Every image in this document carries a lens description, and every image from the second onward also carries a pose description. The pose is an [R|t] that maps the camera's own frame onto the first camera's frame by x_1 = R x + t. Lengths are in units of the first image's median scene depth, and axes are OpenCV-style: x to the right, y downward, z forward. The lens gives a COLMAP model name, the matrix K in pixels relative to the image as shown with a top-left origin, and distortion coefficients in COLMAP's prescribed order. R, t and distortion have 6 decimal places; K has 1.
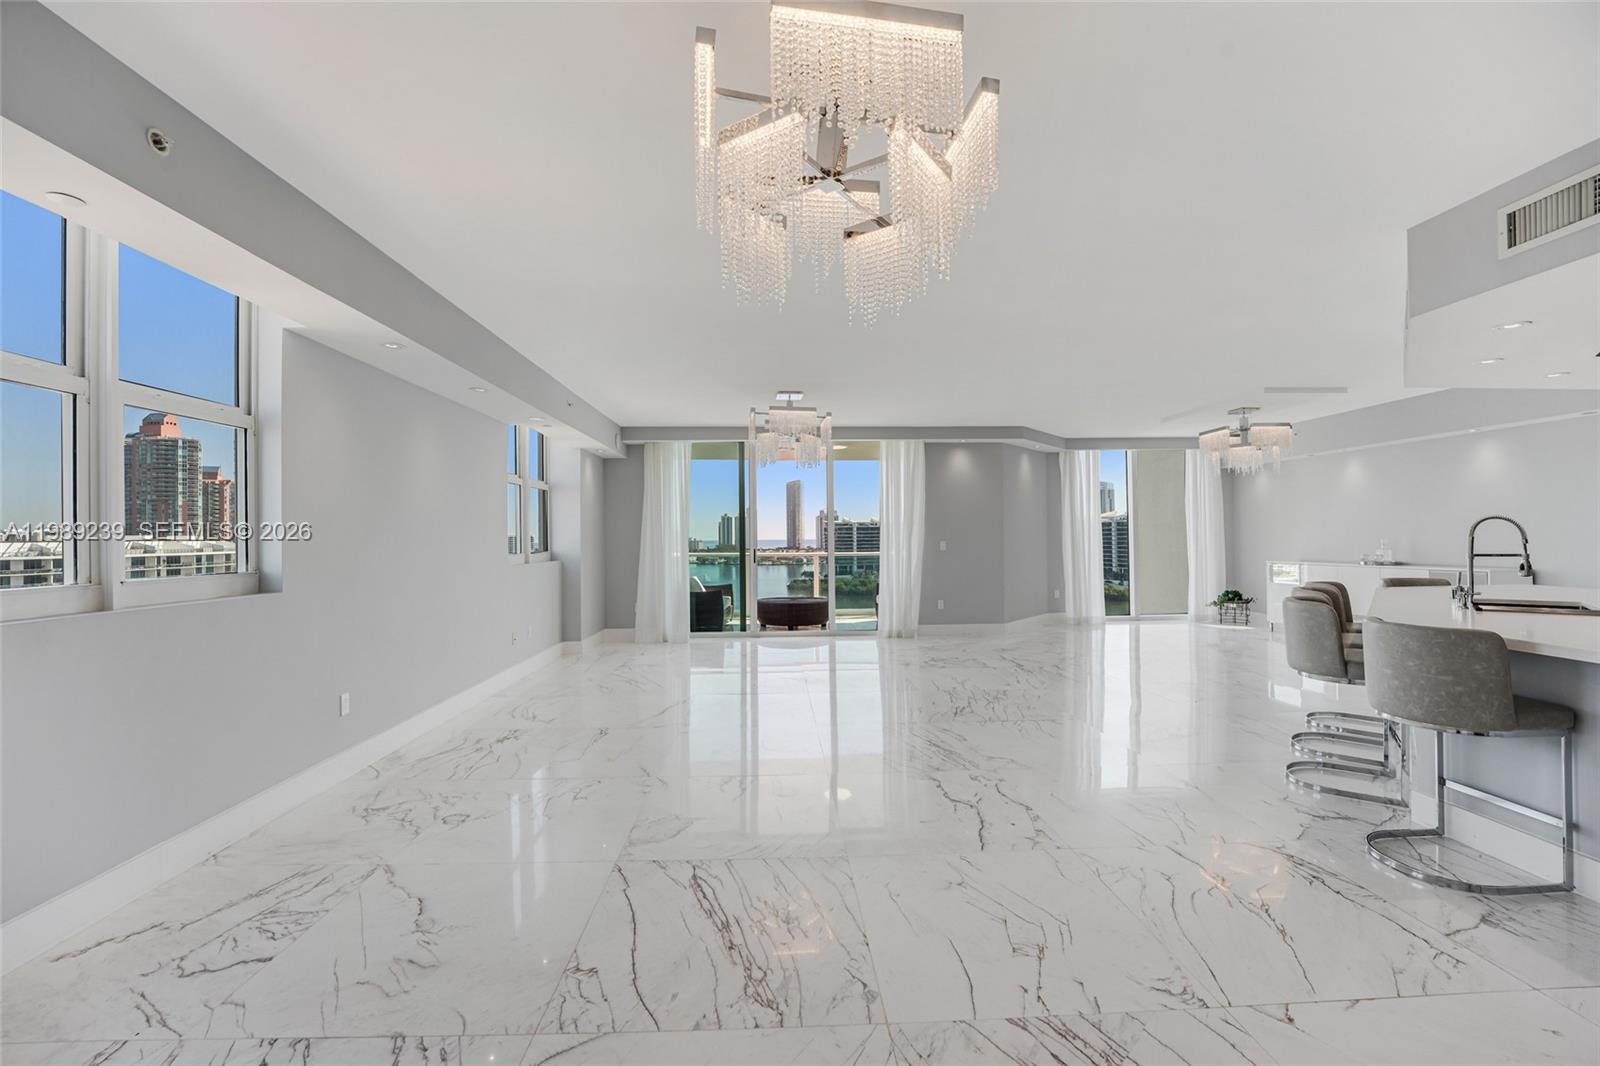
lens RADIAL K [[655.4, 0, 793.4], [0, 655.4, 531.3], [0, 0, 1]] dist [-0.029898, 0.002906]
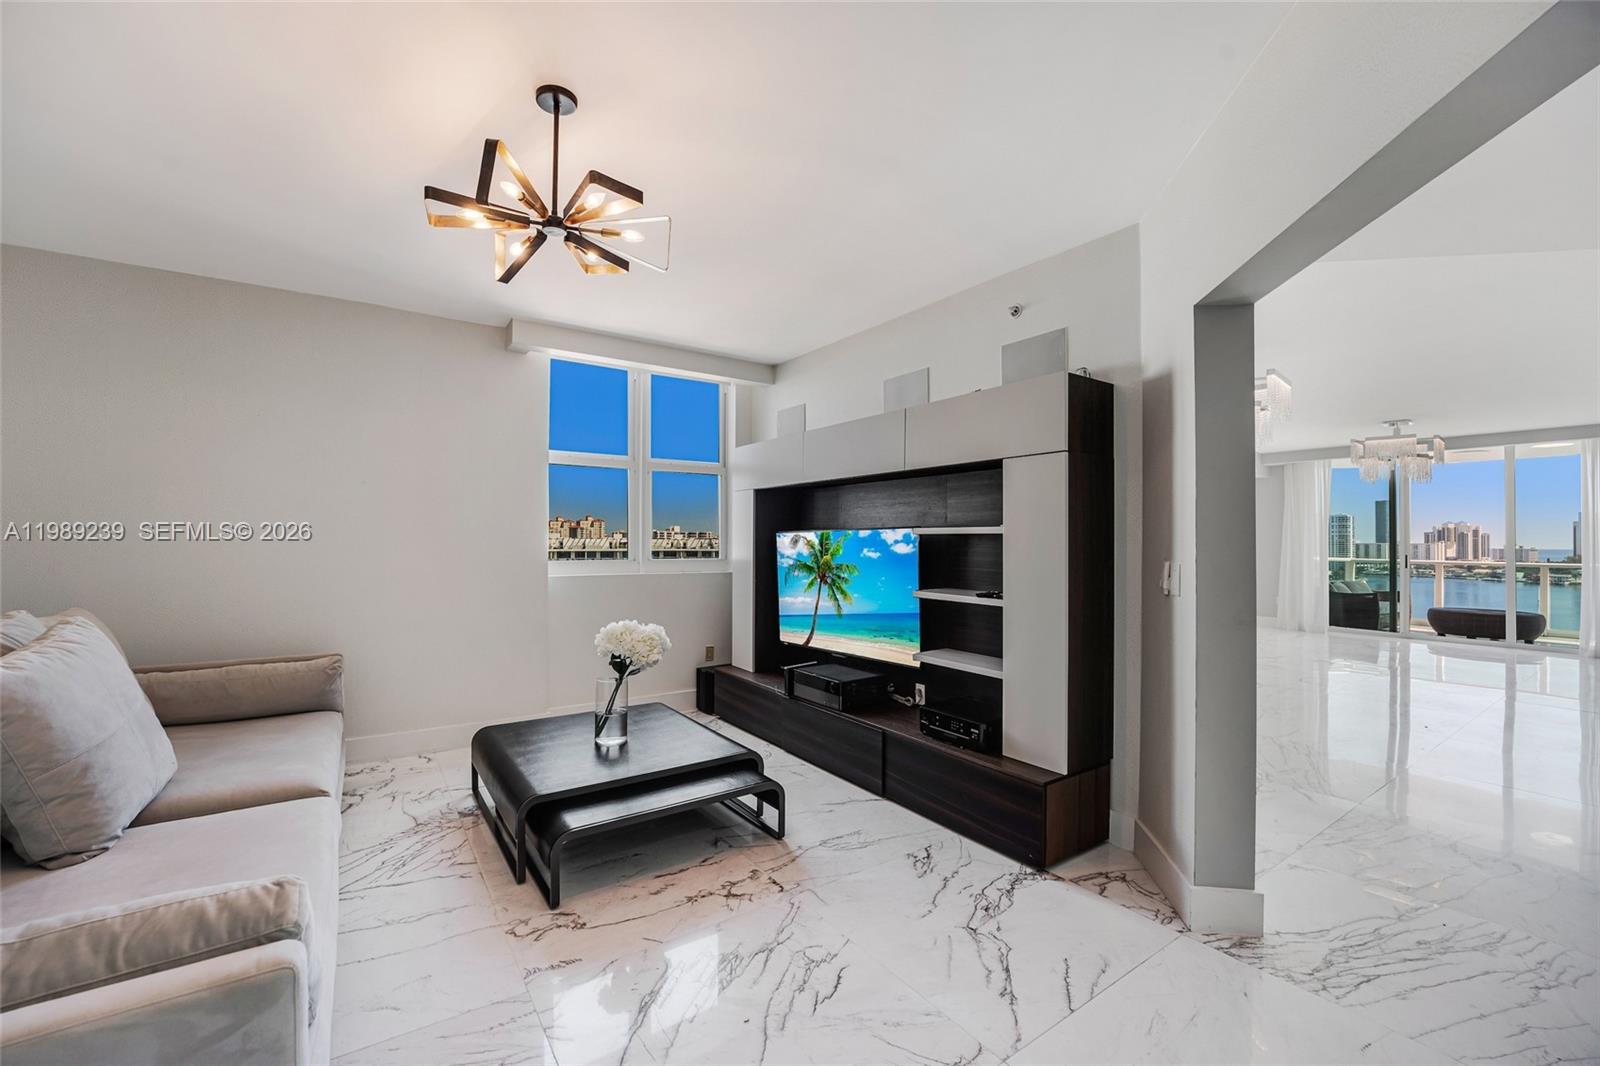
lens RADIAL K [[655.4, 0, 791.8], [0, 655.4, 531.3], [0, 0, 1]] dist [-0.029898, 0.002906]
pose [[0.534180, 0.001818, -0.845369, 0.289456], [-0.004758, 0.999988, -0.000856, -0.005327], [0.845357, 0.004479, 0.534183, -0.399826]]
